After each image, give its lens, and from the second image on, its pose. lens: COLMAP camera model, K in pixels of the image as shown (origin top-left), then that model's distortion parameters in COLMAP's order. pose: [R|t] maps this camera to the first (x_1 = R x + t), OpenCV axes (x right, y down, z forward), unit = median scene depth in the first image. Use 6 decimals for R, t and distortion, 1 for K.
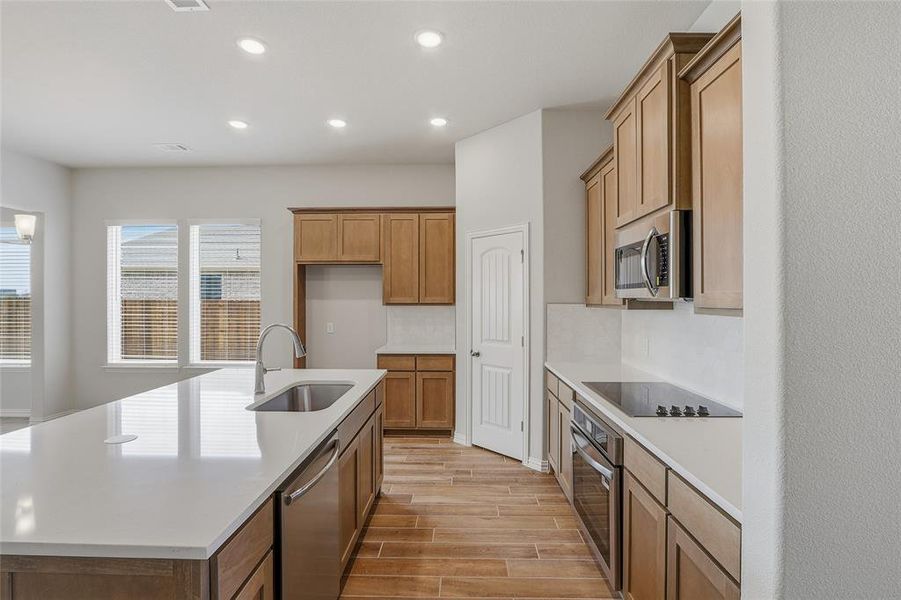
lens RADIAL K [[417.7, 0, 451.9], [0, 417.7, 301.6], [0, 0, 1]] dist [-0.025116, 0.005371]
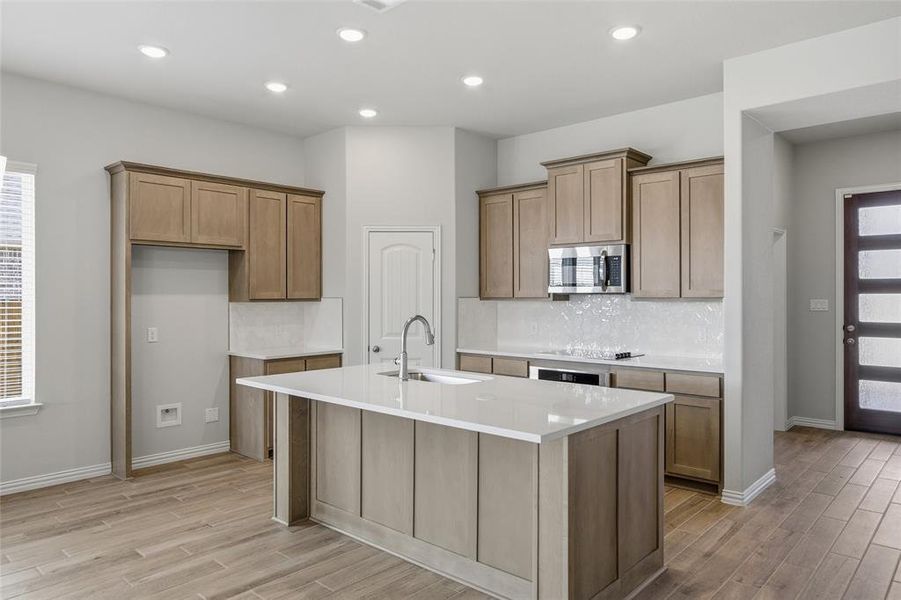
lens RADIAL K [[597.9, 0, 449.0], [0, 597.9, 298.6], [0, 0, 1]] dist [-0.013688, 0.004919]
pose [[0.656886, -0.005502, 0.753970, -0.852222], [0.006067, 0.999980, 0.002011, 0.003160], [-0.753965, 0.003253, 0.656906, -0.056758]]
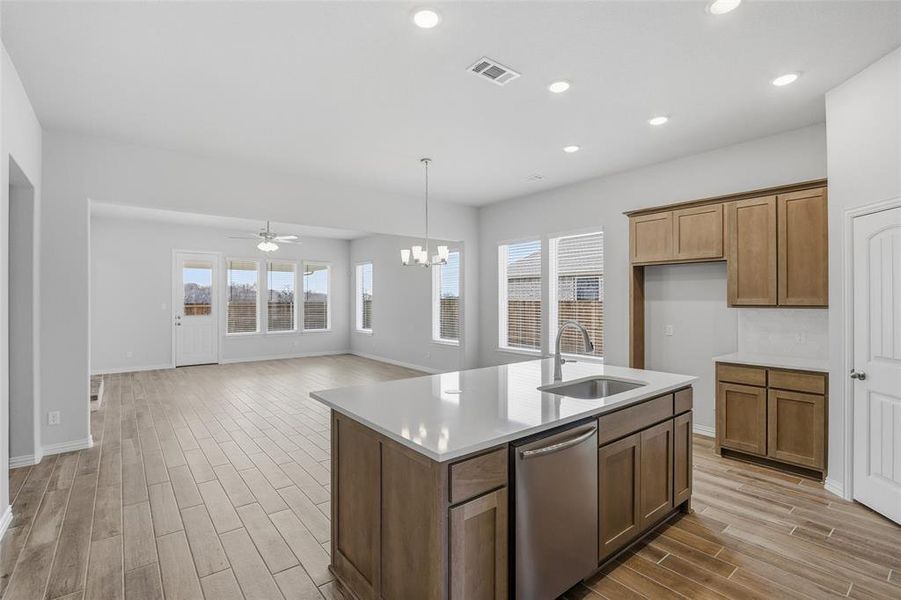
lens RADIAL K [[417.7, 0, 447.5], [0, 417.7, 301.3], [0, 0, 1]] dist [-0.025116, 0.005371]
pose [[0.637070, 0.002238, -0.770803, 0.140516], [-0.004207, 0.999991, -0.000573, -0.000768], [0.770795, 0.003608, 0.637074, -0.004278]]
